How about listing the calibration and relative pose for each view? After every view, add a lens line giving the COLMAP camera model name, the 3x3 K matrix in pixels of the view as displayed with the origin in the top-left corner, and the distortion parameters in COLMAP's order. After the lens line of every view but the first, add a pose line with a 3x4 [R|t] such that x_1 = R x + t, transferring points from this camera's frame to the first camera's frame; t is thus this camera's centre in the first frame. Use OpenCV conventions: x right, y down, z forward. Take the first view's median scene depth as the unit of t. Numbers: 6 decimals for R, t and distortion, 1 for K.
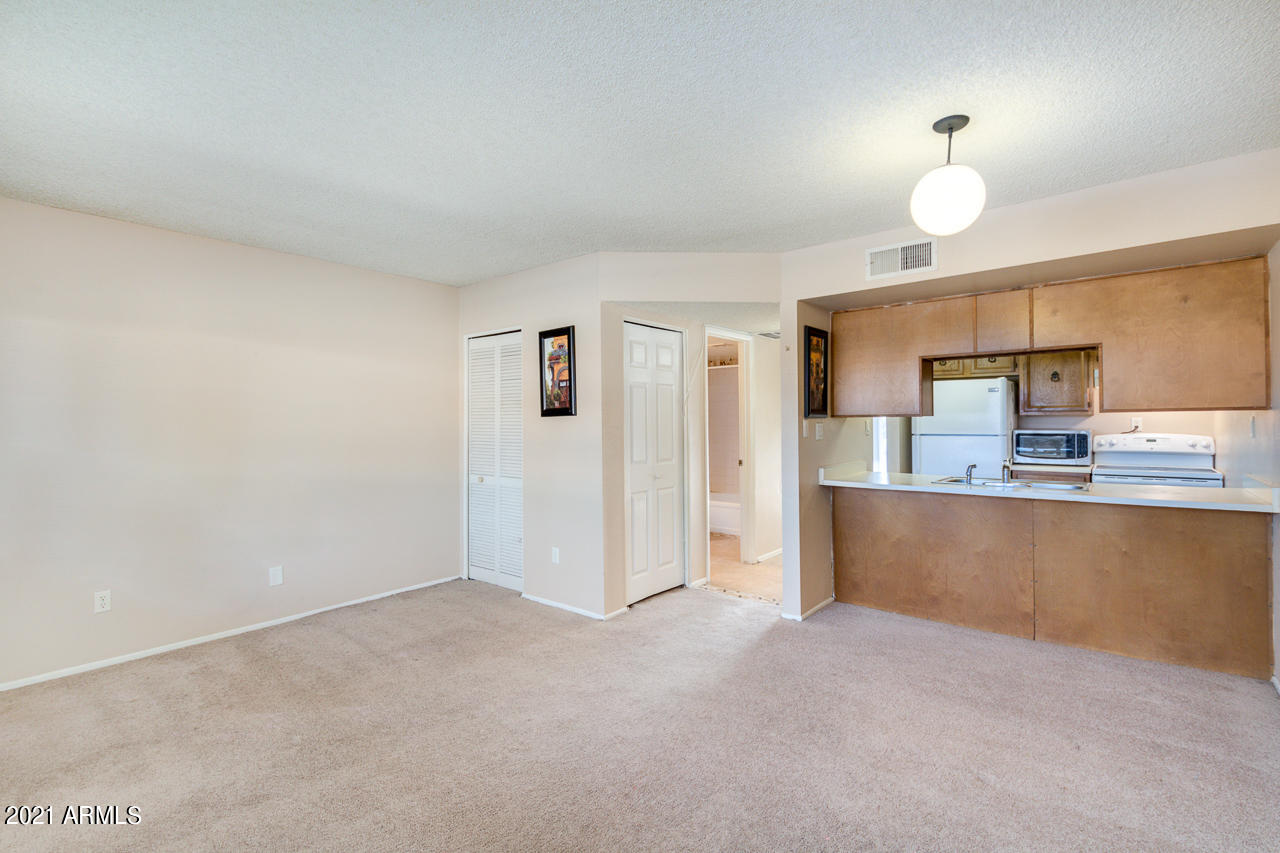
lens RADIAL K [[589.0, 0, 646.0], [0, 589.0, 422.4], [0, 0, 1]] dist [0.012447, -0.007011]
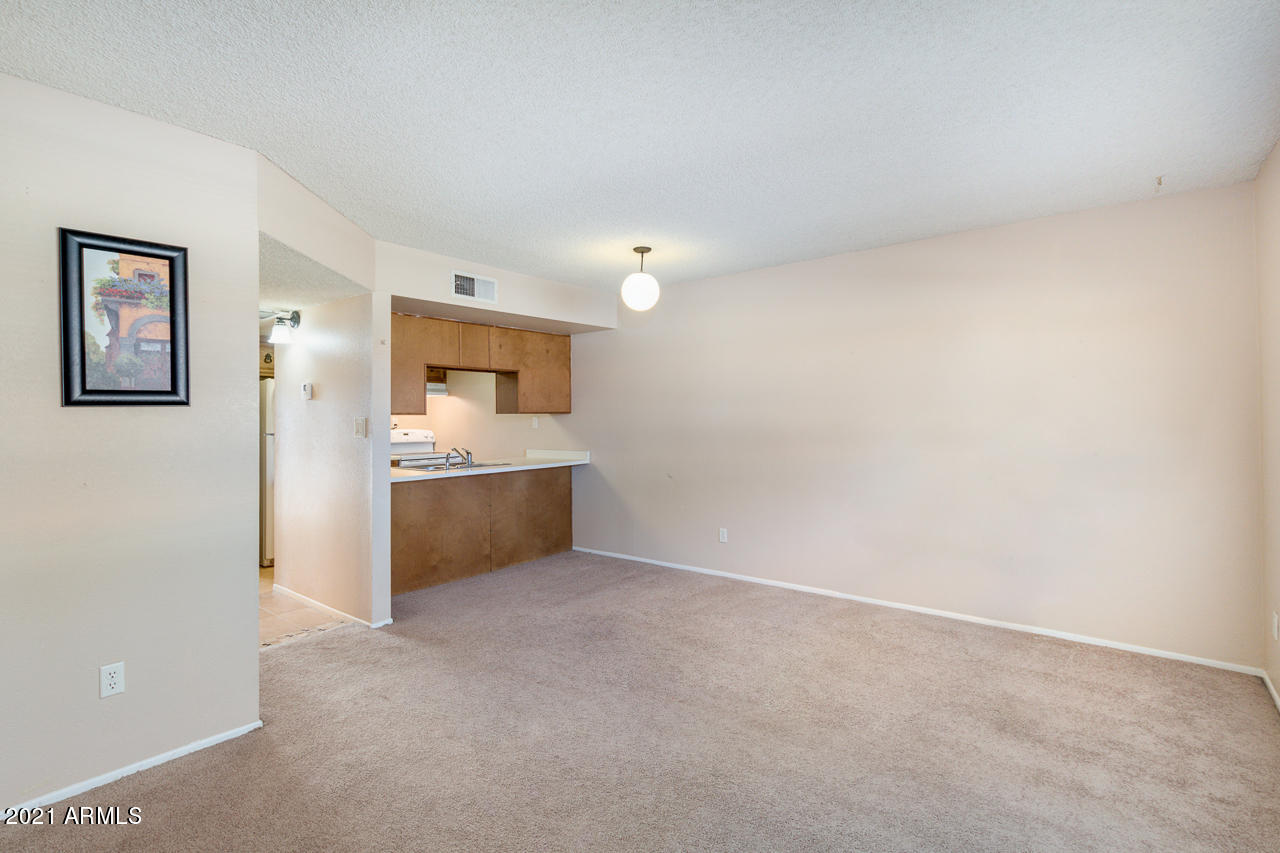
lens RADIAL K [[589.0, 0, 646.0], [0, 589.0, 422.4], [0, 0, 1]] dist [0.012447, -0.007011]
pose [[-0.007237, -0.000894, 0.999973, -0.686211], [0.004694, 0.999989, 0.000928, 0.004755], [-0.999963, 0.004701, -0.007232, 0.557375]]
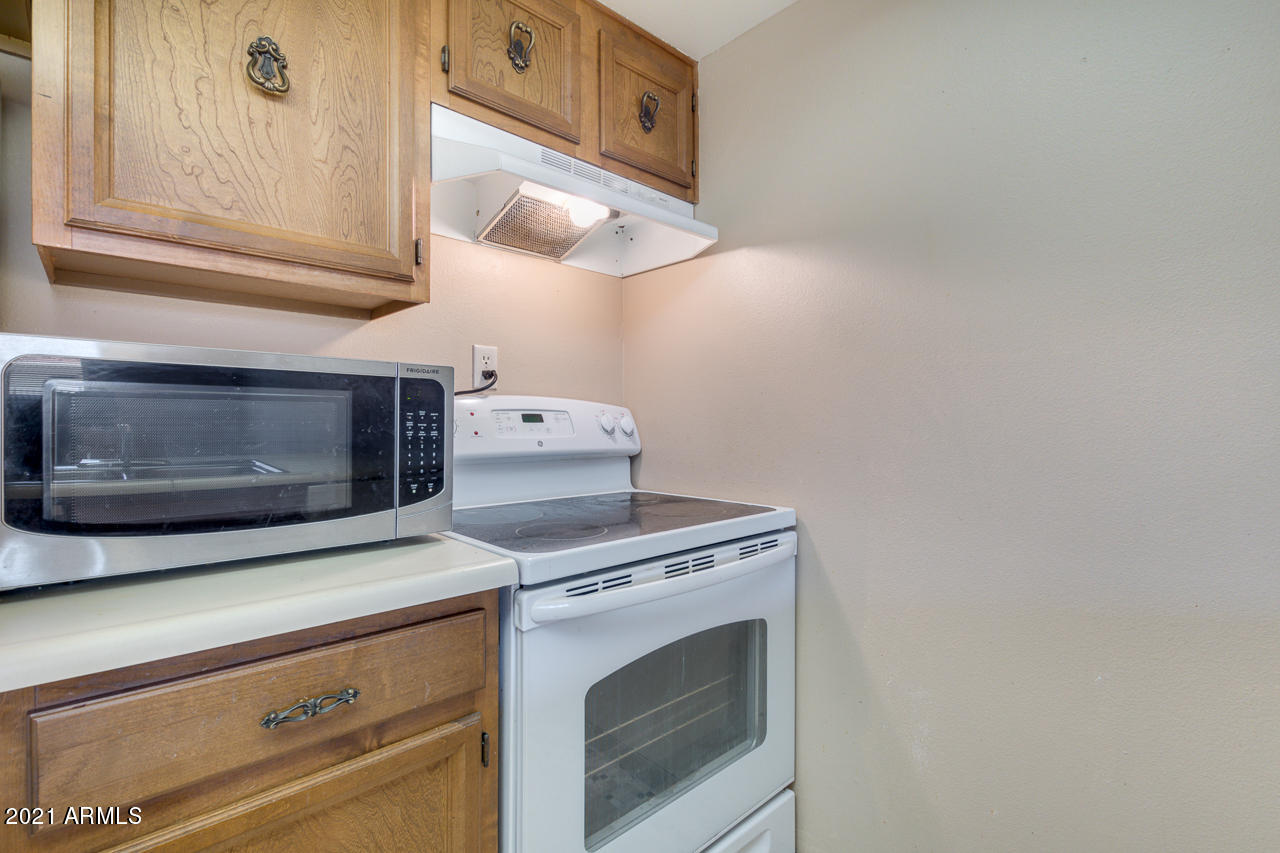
lens RADIAL K [[589.0, 0, 646.0], [0, 589.0, 422.4], [0, 0, 1]] dist [0.012447, -0.007011]
pose [[0.149878, 0.007952, 0.988673, 0.695511], [-0.003136, 0.999966, -0.007567, 0.044182], [-0.988700, -0.001966, 0.149898, 1.124929]]
